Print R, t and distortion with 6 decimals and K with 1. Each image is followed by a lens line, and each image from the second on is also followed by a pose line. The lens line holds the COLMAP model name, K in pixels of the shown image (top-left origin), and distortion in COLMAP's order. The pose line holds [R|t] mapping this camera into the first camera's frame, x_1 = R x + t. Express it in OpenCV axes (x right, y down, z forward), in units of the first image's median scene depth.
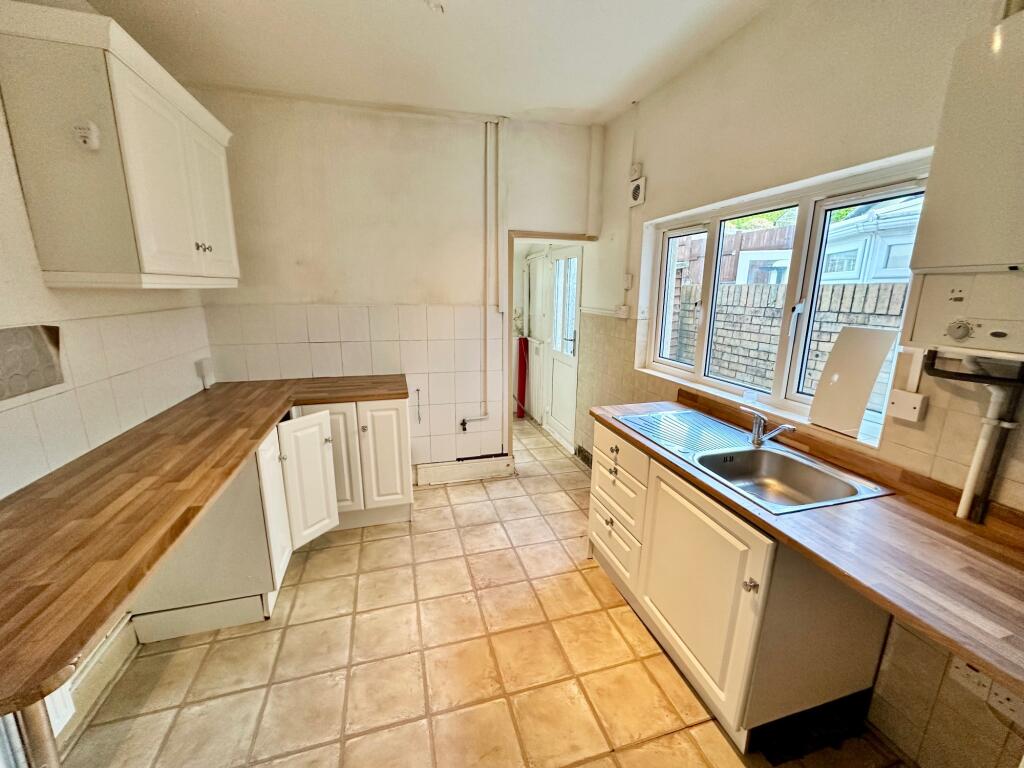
lens RADIAL K [[405.2, 0, 512.0], [0, 405.2, 384.0], [0, 0, 1]] dist [-0.001528, 0.000037]
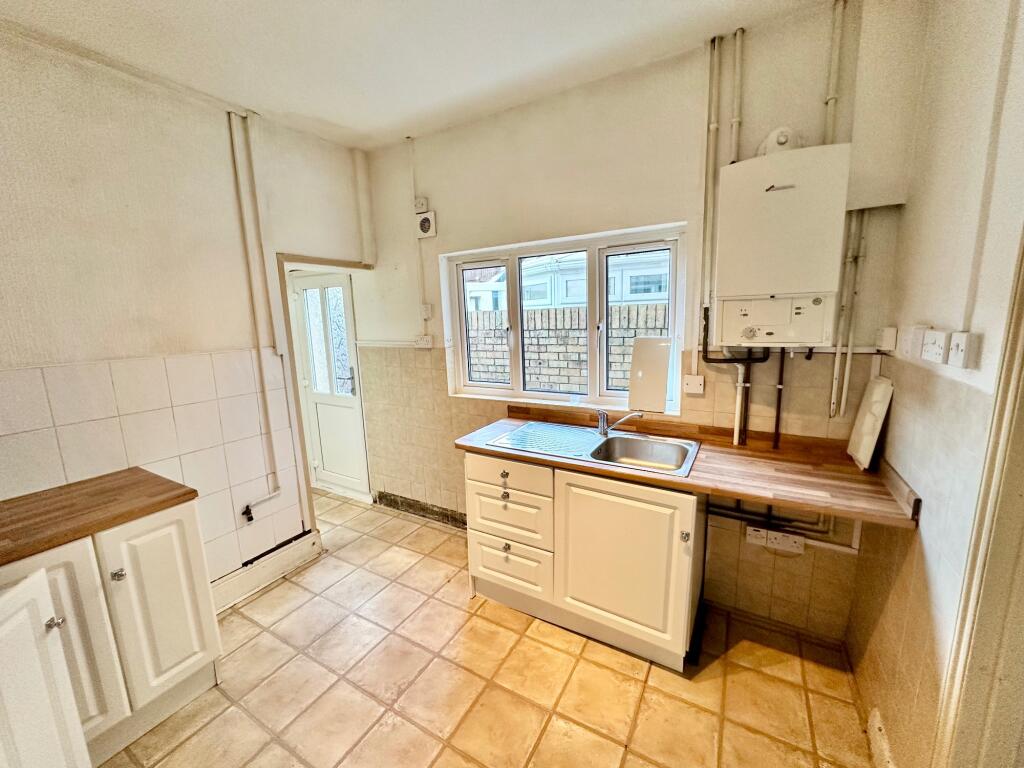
lens RADIAL K [[405.2, 0, 512.0], [0, 405.2, 384.0], [0, 0, 1]] dist [-0.001528, 0.000037]
pose [[0.724019, -0.149420, 0.673403, -0.331026], [0.195629, 0.980651, 0.007261, -0.054946], [-0.661458, 0.126480, 0.739240, 0.182697]]
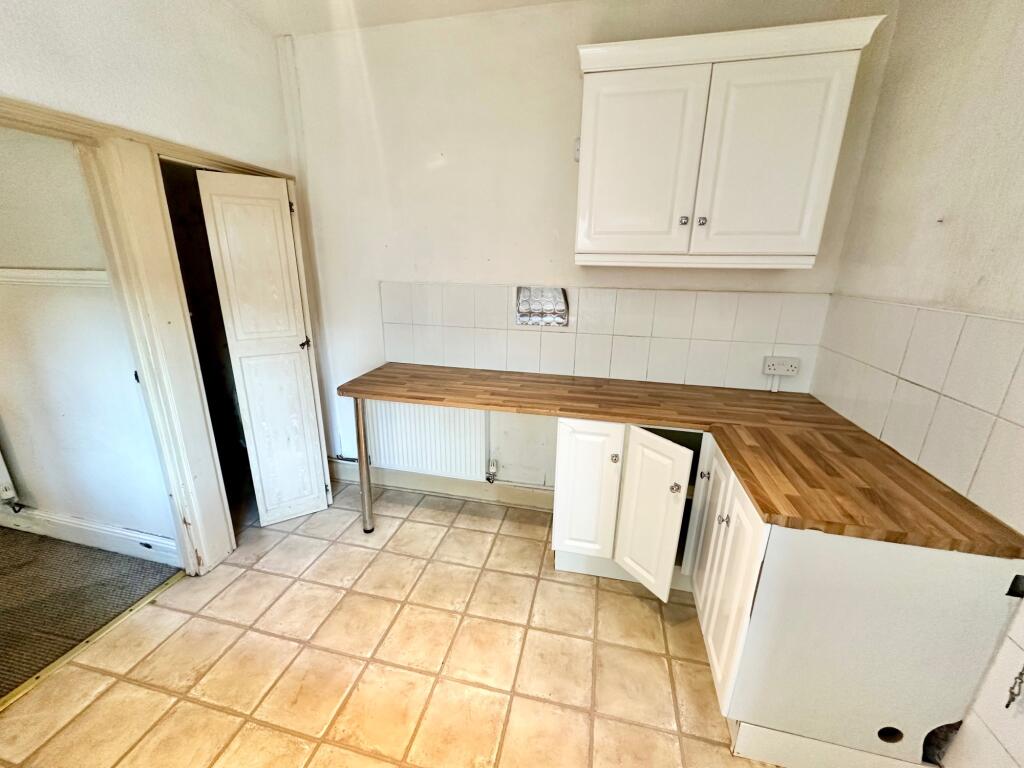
lens RADIAL K [[409.4, 0, 508.7], [0, 409.4, 382.2], [0, 0, 1]] dist [-0.001207, 0.000580]
pose [[-0.493194, 0.235231, -0.837512, 0.236036], [-0.217784, 0.898701, 0.380665, -0.232589], [0.842217, 0.370138, -0.392005, 0.974037]]
